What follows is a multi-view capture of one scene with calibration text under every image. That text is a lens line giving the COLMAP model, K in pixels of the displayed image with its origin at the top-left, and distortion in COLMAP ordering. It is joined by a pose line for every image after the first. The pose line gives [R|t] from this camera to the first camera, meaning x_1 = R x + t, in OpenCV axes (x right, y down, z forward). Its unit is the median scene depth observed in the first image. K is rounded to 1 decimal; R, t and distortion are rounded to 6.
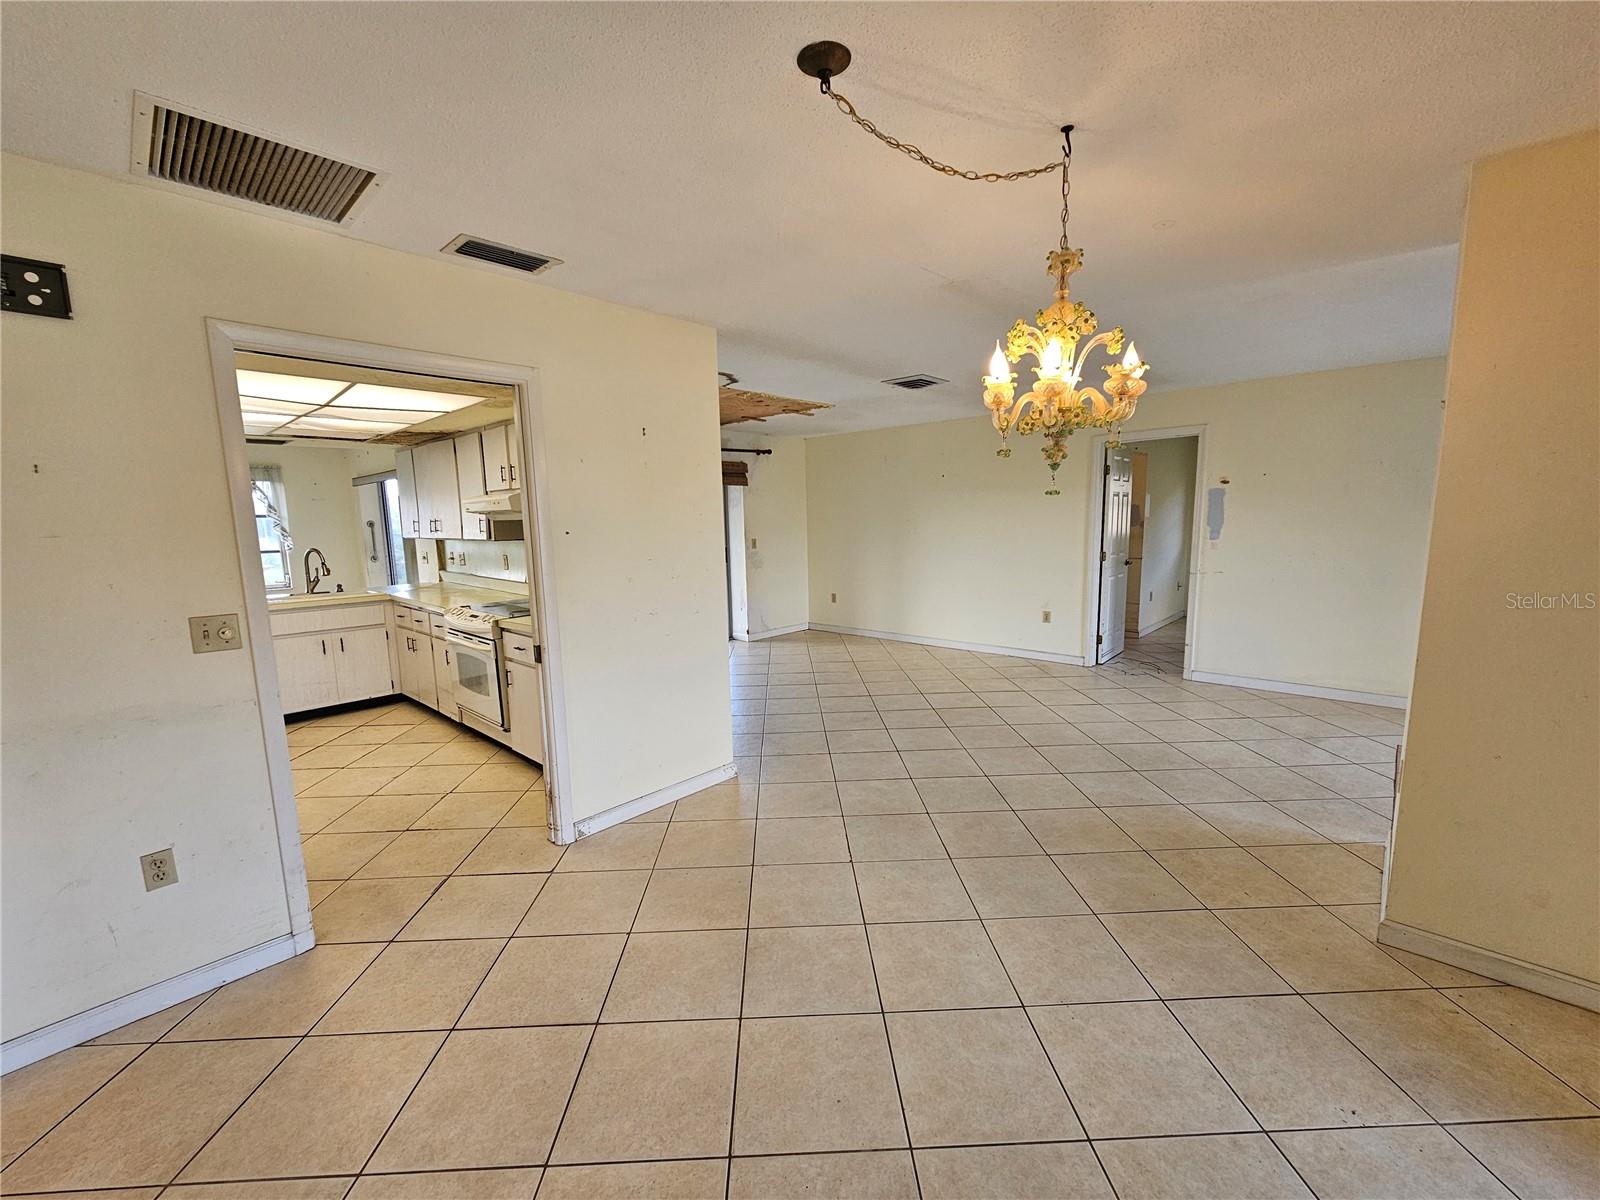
lens RADIAL K [[649.8, 0, 796.6], [0, 649.8, 607.8], [0, 0, 1]] dist [0.000537, 0.000032]
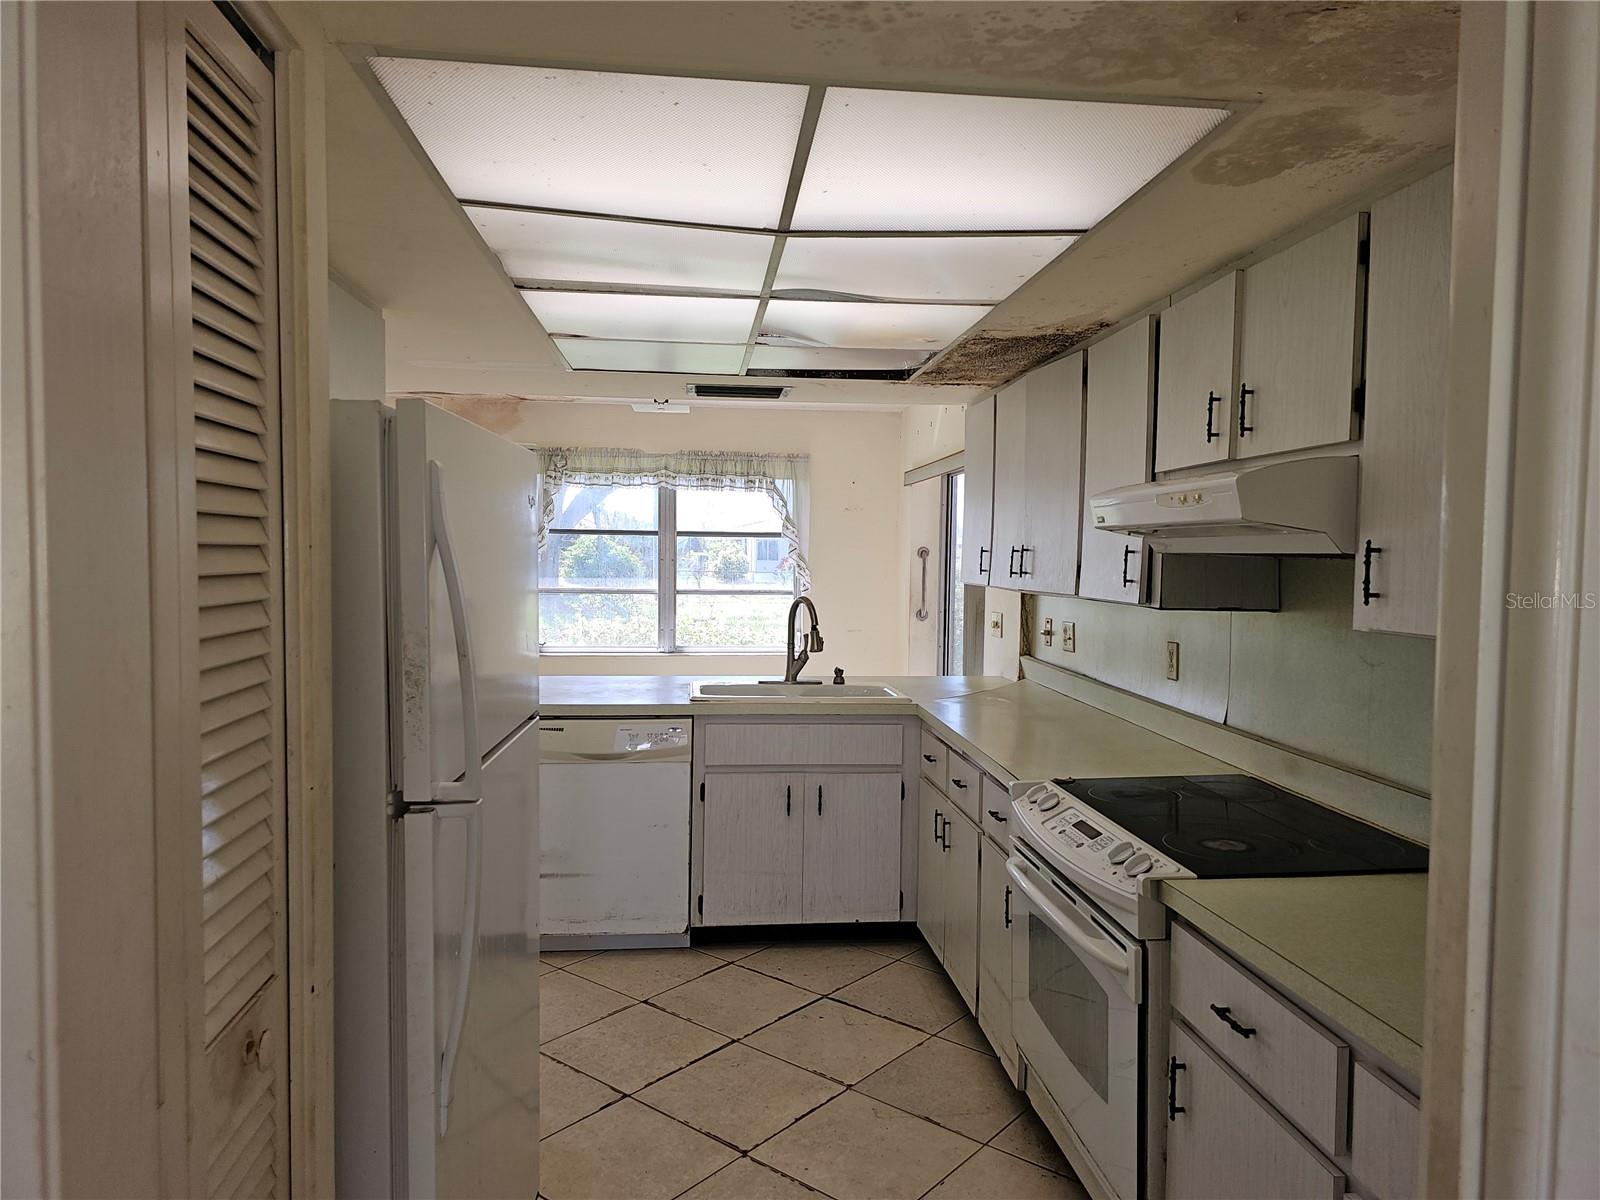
lens RADIAL K [[1081.5, 0, 803.6], [0, 1081.5, 603.7], [0, 0, 1]] dist [0.063530, -0.047902]
pose [[0.755533, 0.062724, -0.652101, -0.190629], [-0.121435, 0.991564, -0.045321, -0.047334], [0.643757, 0.113430, 0.756777, 0.359203]]
